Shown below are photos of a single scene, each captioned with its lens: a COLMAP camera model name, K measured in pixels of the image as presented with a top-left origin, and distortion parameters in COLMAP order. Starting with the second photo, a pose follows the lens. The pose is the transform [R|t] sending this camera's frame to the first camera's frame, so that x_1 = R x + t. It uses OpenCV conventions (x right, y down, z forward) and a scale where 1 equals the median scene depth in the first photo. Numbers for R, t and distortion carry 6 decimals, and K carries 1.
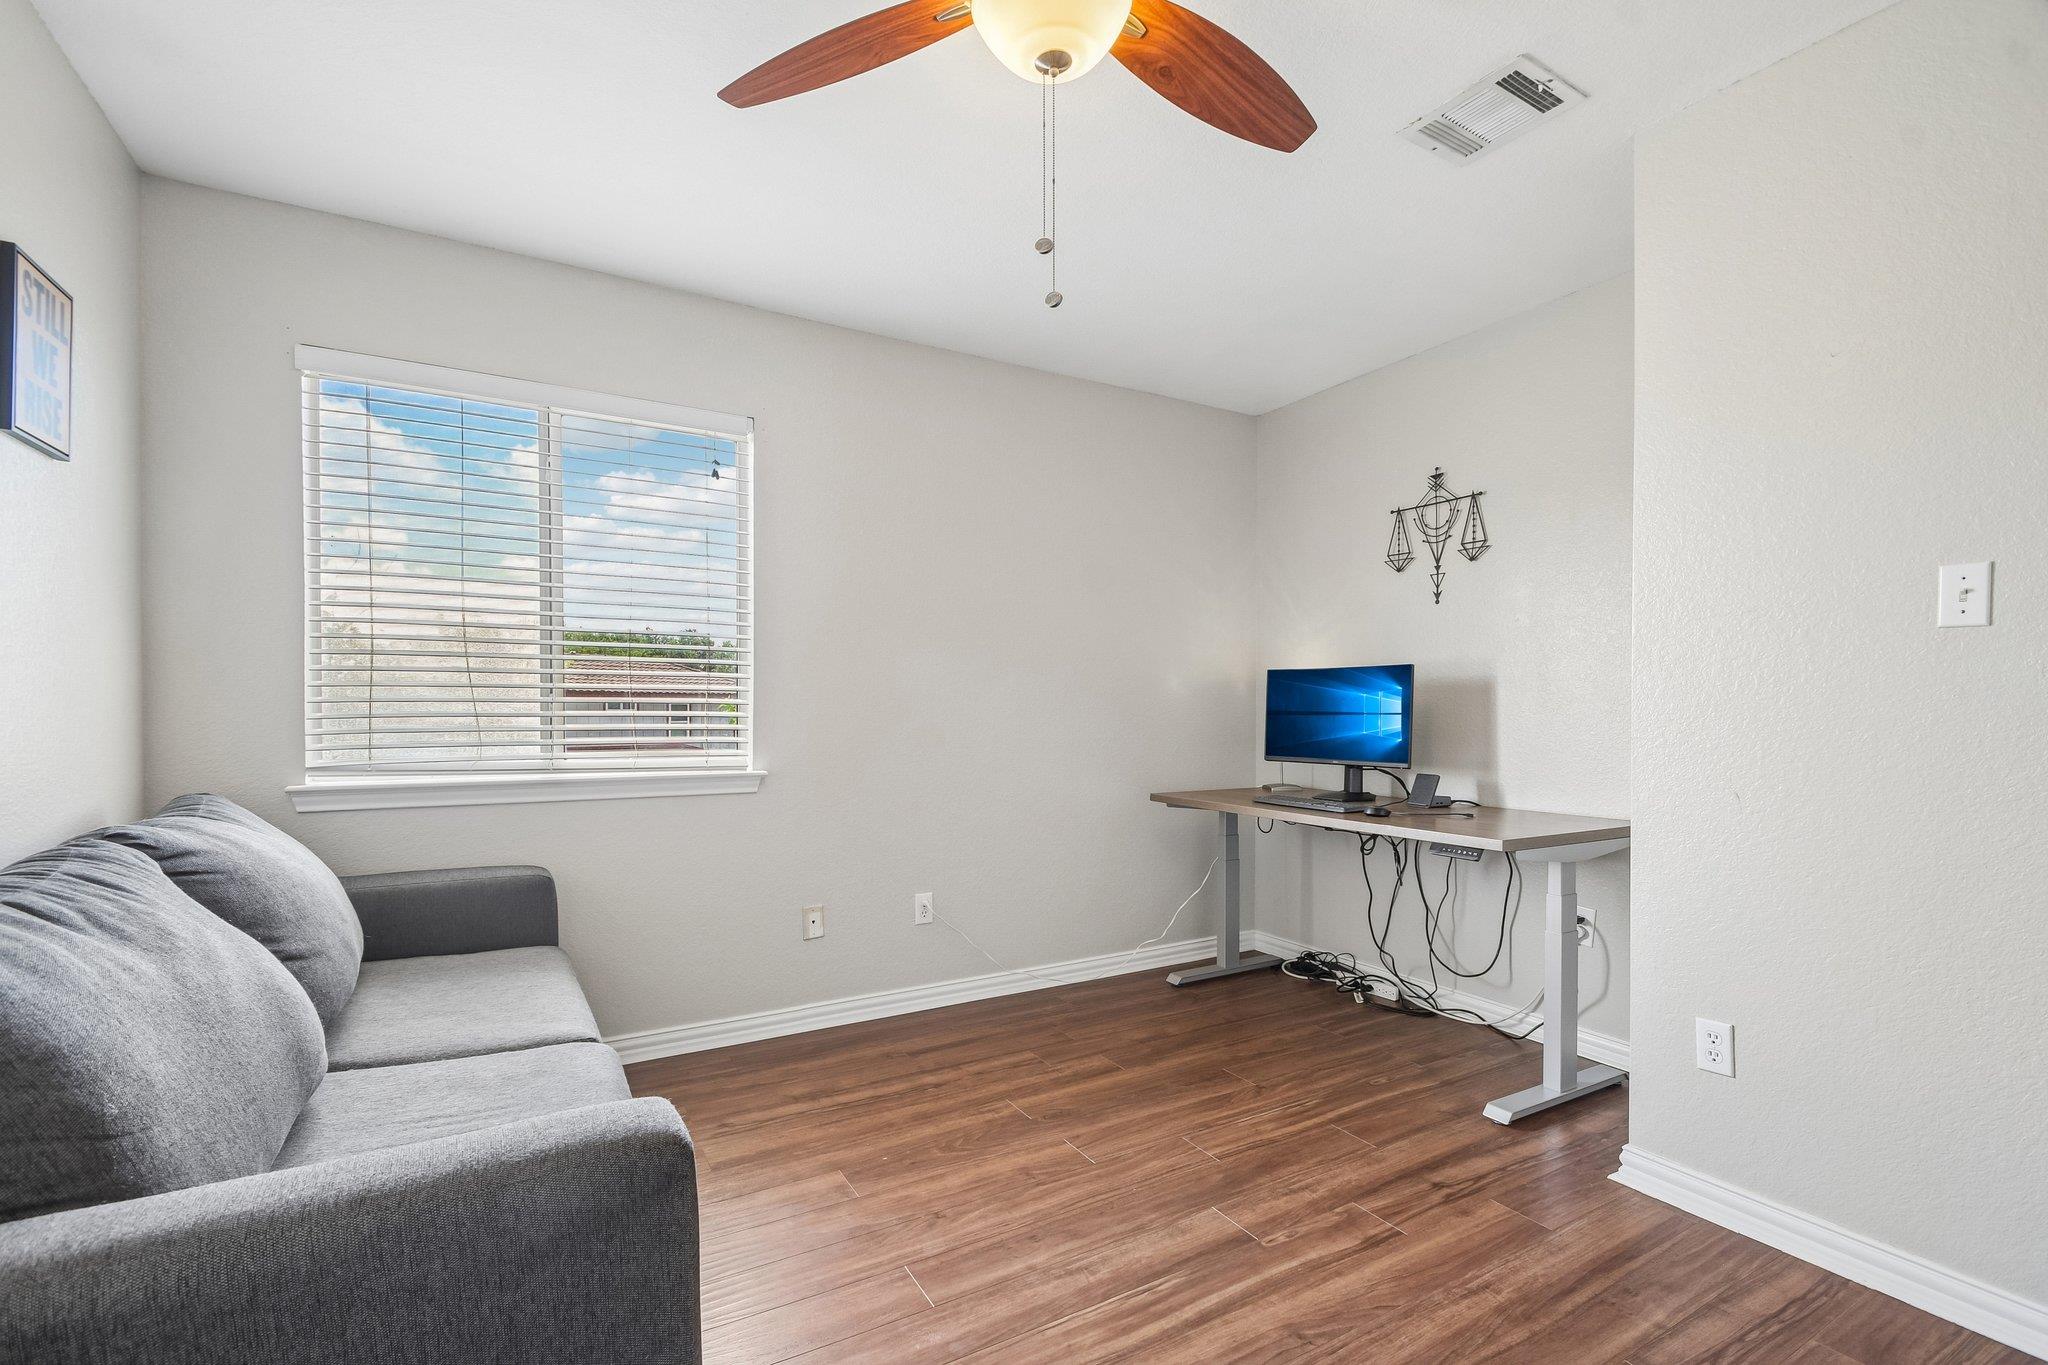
lens RADIAL K [[890.2, 0, 1020.8], [0, 890.2, 718.6], [0, 0, 1]] dist [0.014310, -0.014739]
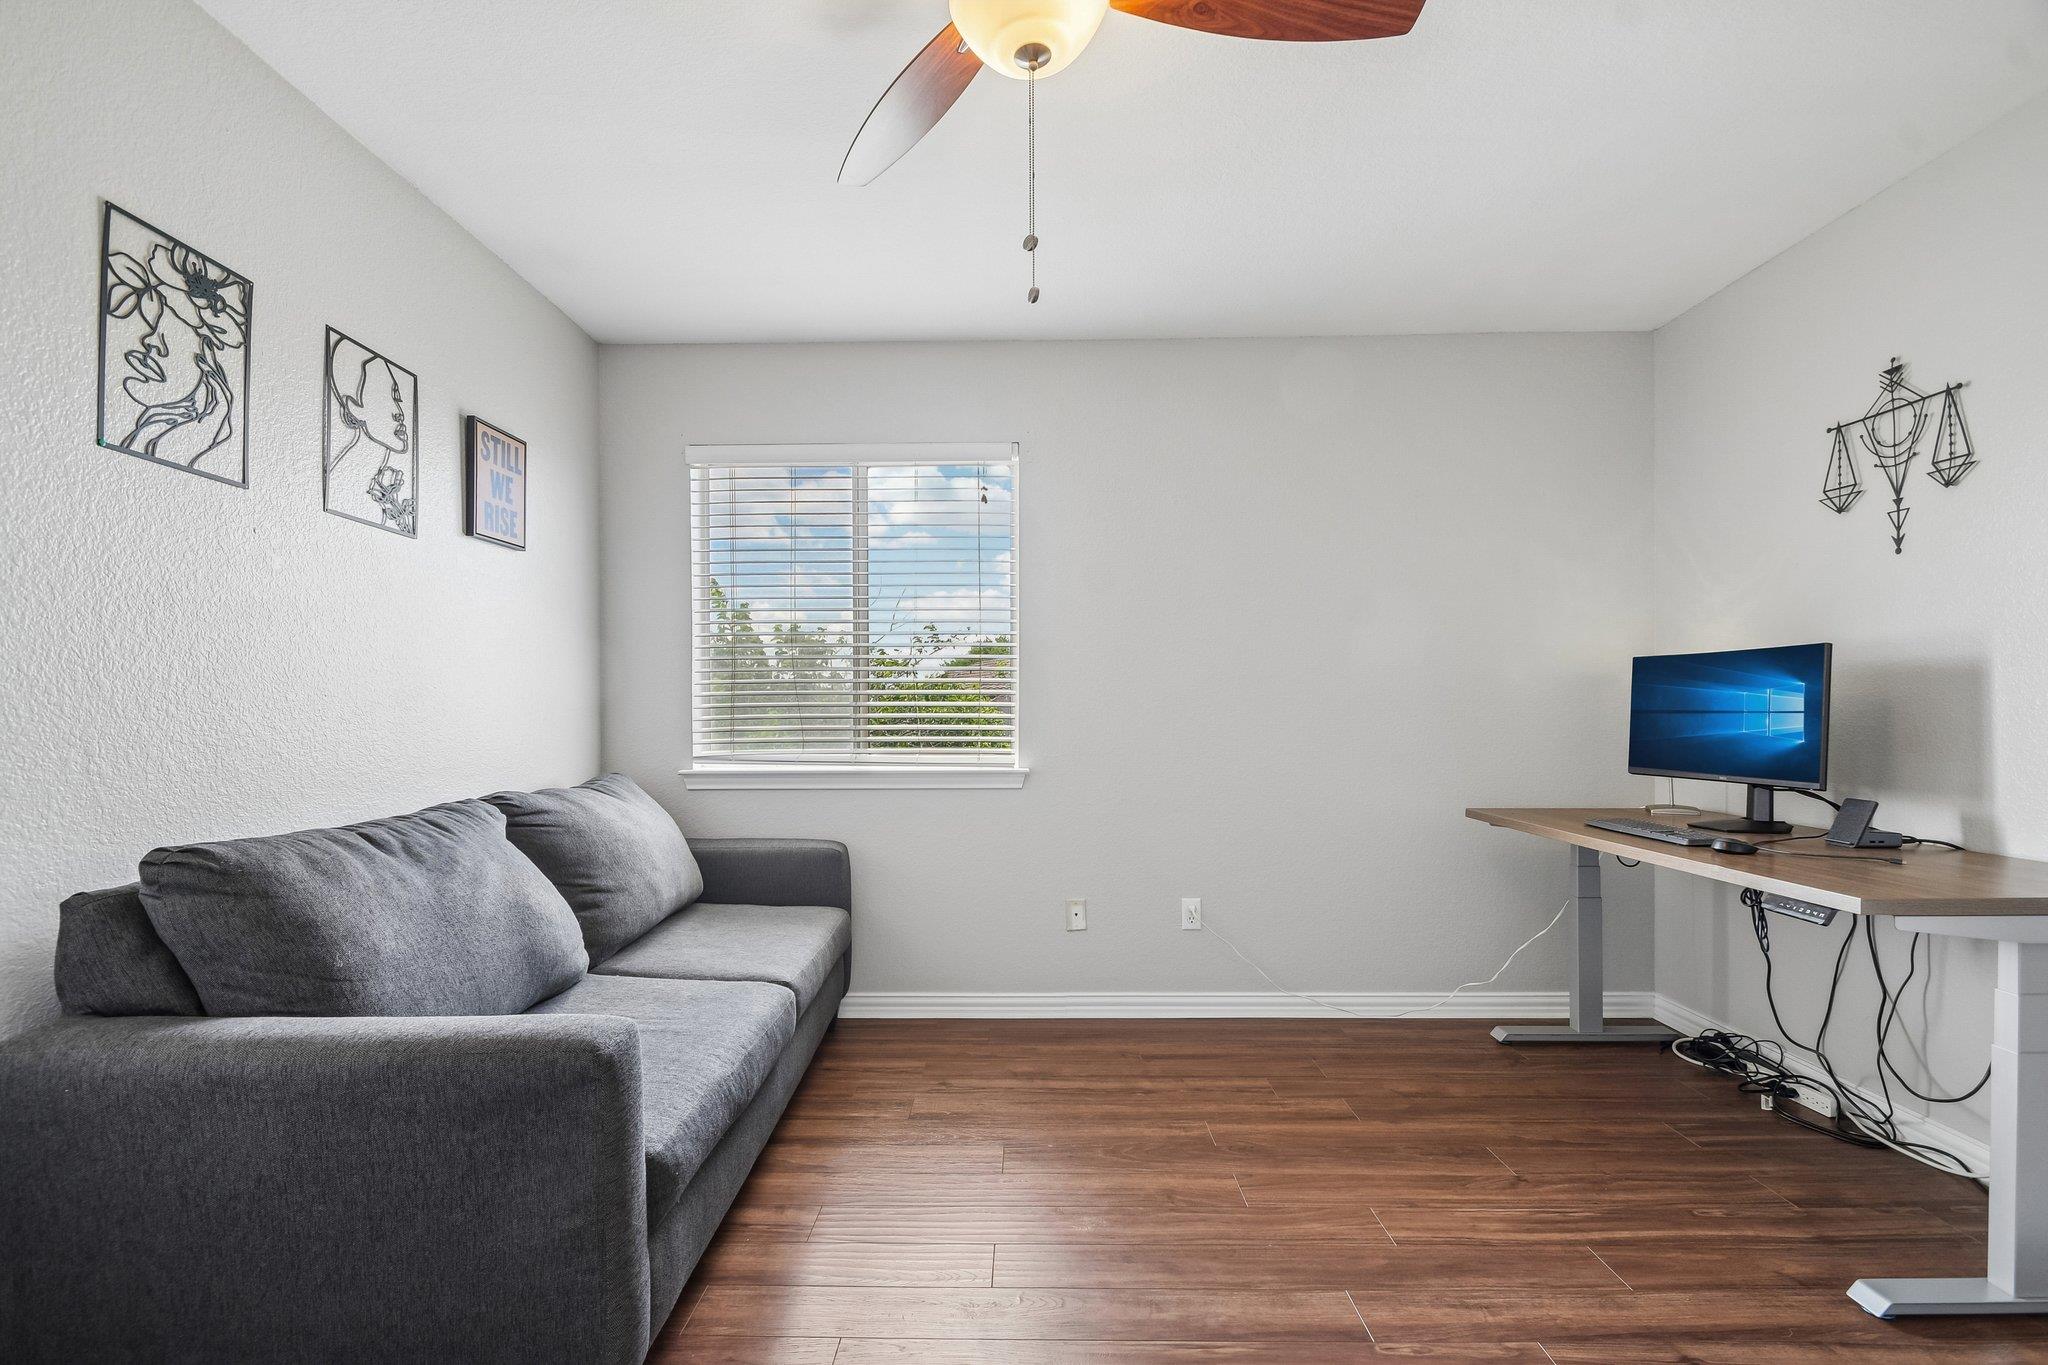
lens RADIAL K [[890.2, 0, 1020.8], [0, 890.2, 718.6], [0, 0, 1]] dist [0.014310, -0.014739]
pose [[0.860218, -0.001044, -0.509926, 0.265927], [0.000077, 0.999998, -0.001917, -0.000142], [0.509927, 0.001610, 0.860216, 0.071366]]
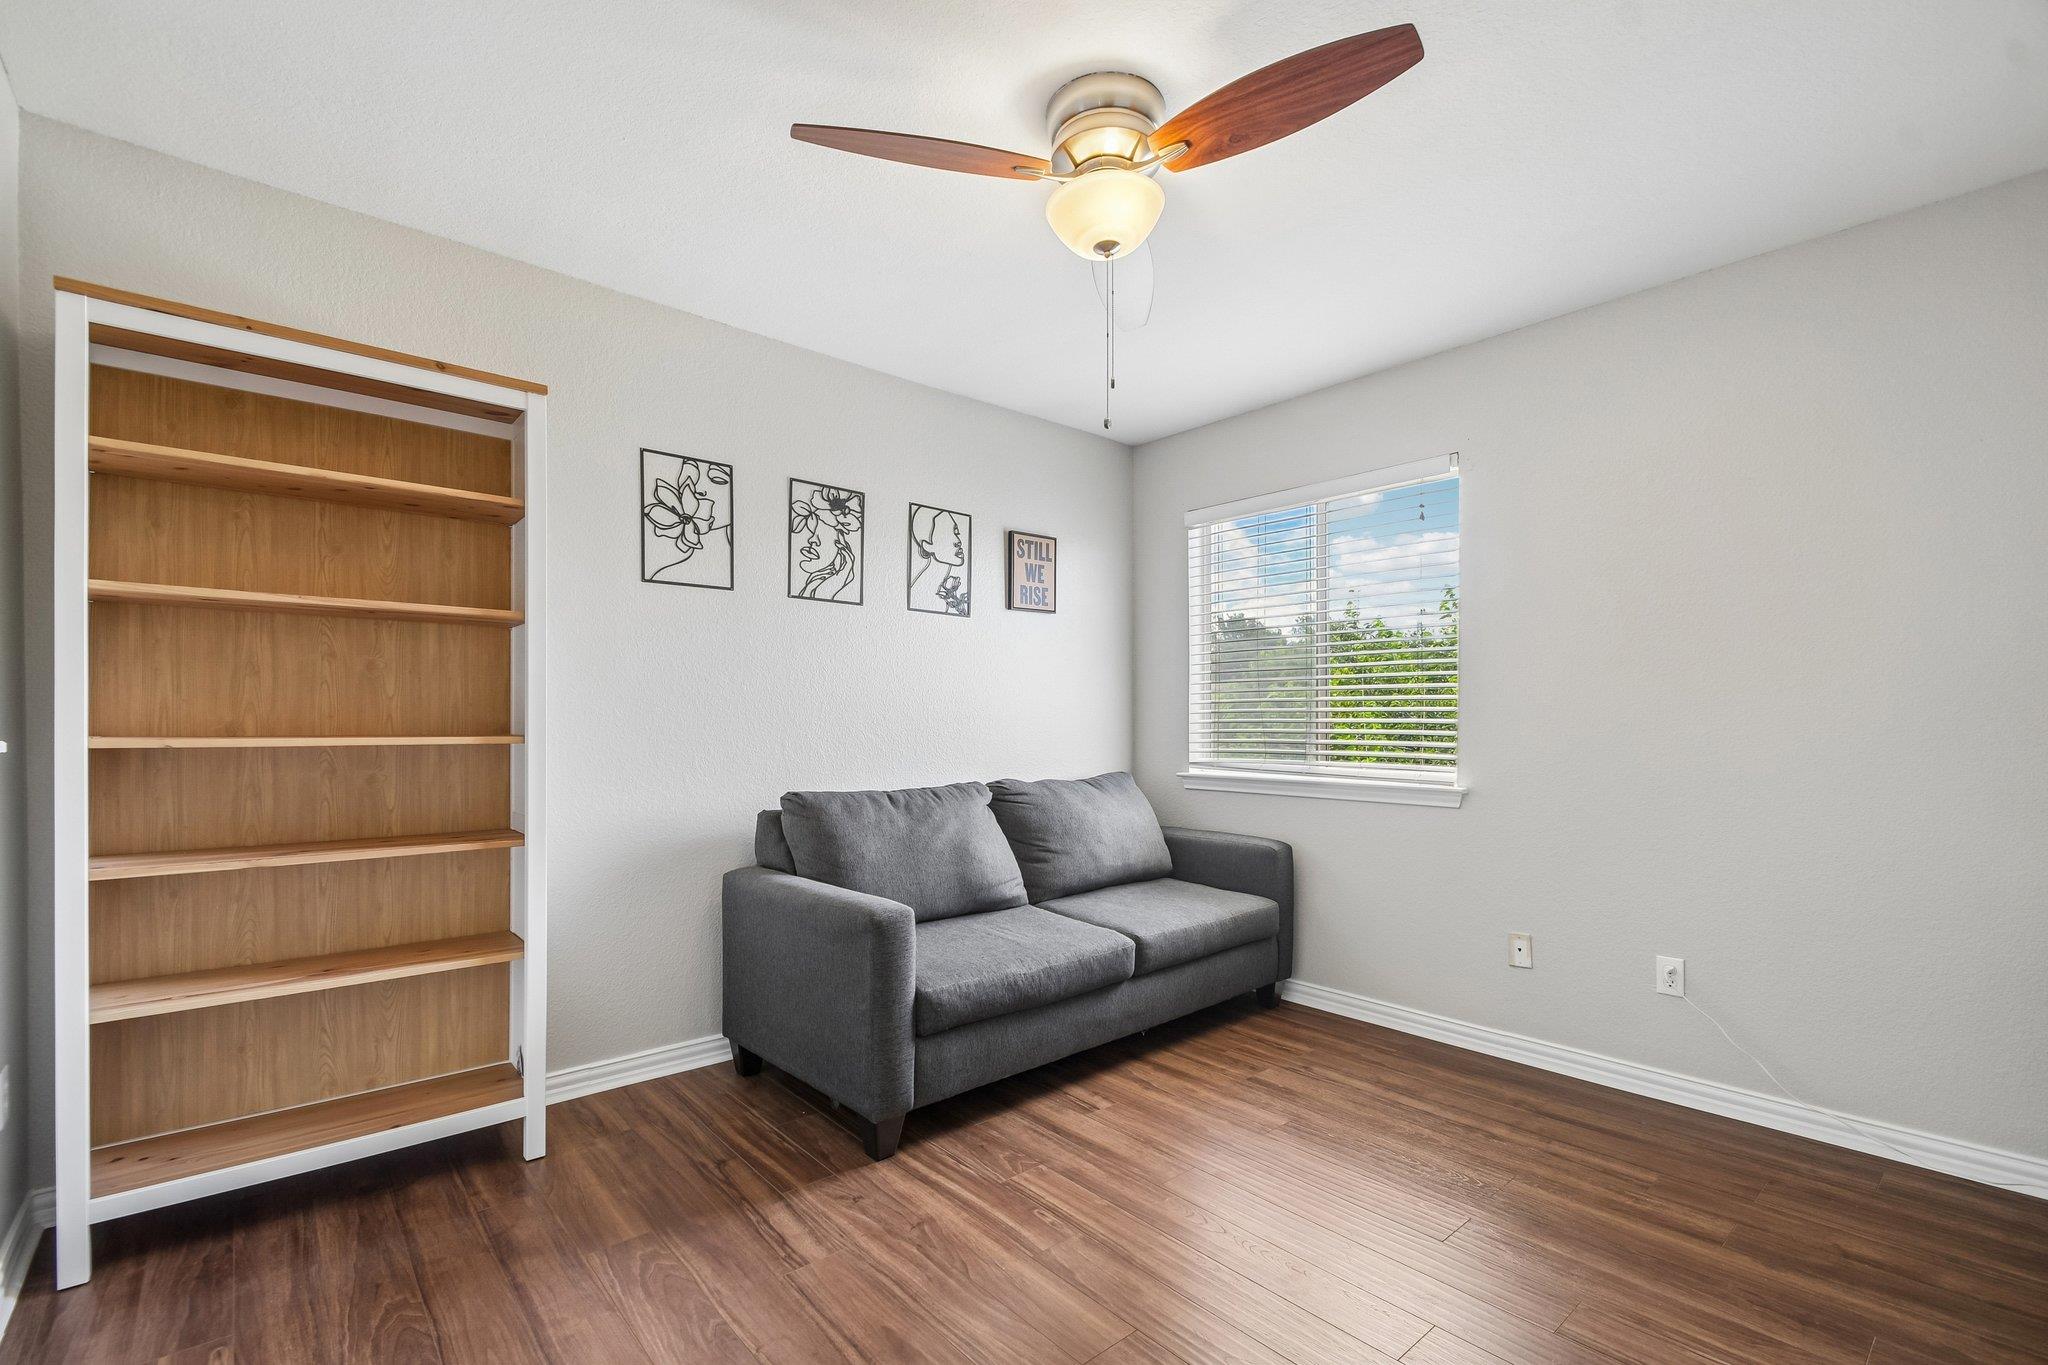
lens RADIAL K [[905.3, 0, 1049.8], [0, 905.3, 721.5], [0, 0, 1]] dist [0.018196, -0.015240]
pose [[0.211582, -0.003128, -0.977355, 0.672534], [-0.011753, 0.999914, -0.005745, -0.007540], [0.977289, 0.012702, 0.211528, 0.317317]]
